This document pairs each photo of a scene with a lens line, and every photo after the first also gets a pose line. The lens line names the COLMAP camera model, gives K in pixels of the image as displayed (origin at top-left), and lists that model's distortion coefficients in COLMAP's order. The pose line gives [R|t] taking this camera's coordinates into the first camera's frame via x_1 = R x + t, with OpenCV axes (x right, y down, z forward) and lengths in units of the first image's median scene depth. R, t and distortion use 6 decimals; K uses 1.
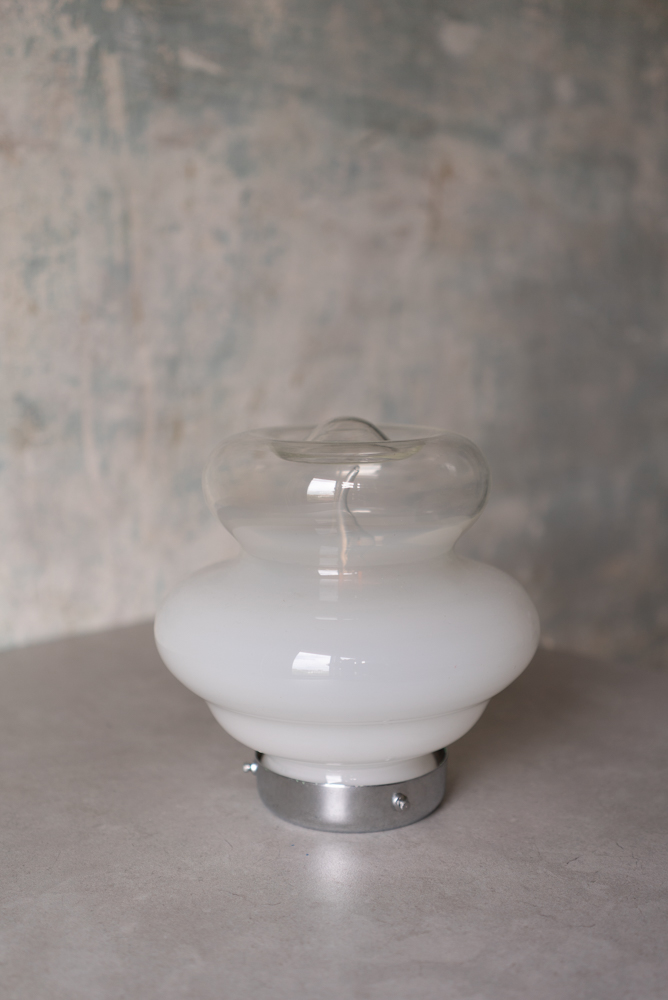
lens RADIAL K [[1012.0, 0, 334.0], [0, 1012.0, 500.0], [0, 0, 1]] dist [0.011344, 0.000226]
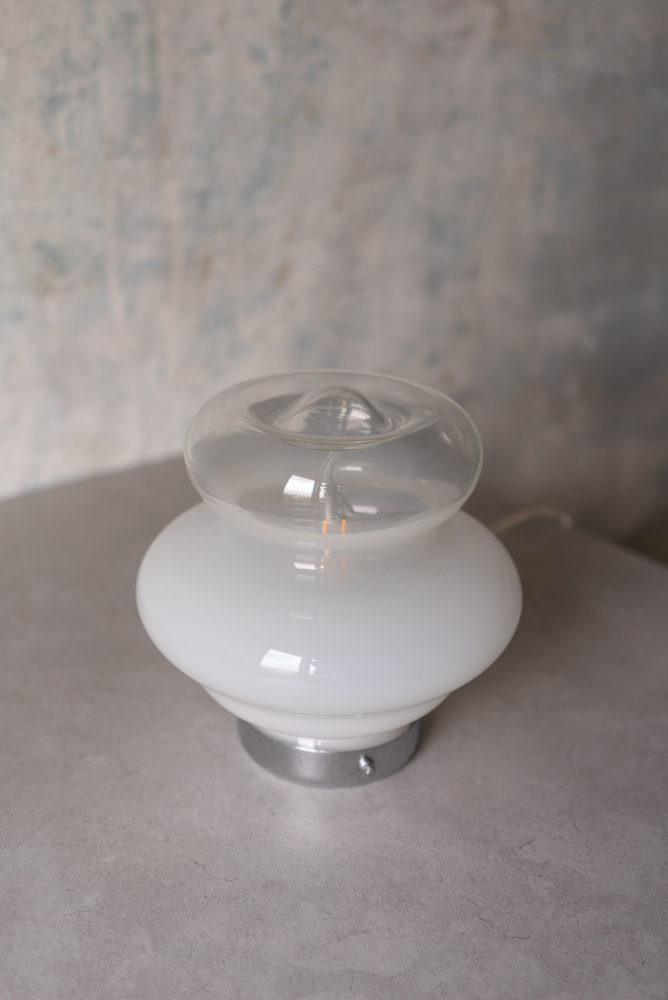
lens RADIAL K [[1015.8, 0, 320.6], [0, 1015.8, 444.2], [0, 0, 1]] dist [0.008071, 0.008568]
pose [[0.995547, 0.059949, -0.072744, 0.055621], [-0.043329, 0.976382, 0.211660, -0.180775], [0.083715, -0.207566, 0.974632, 0.040682]]
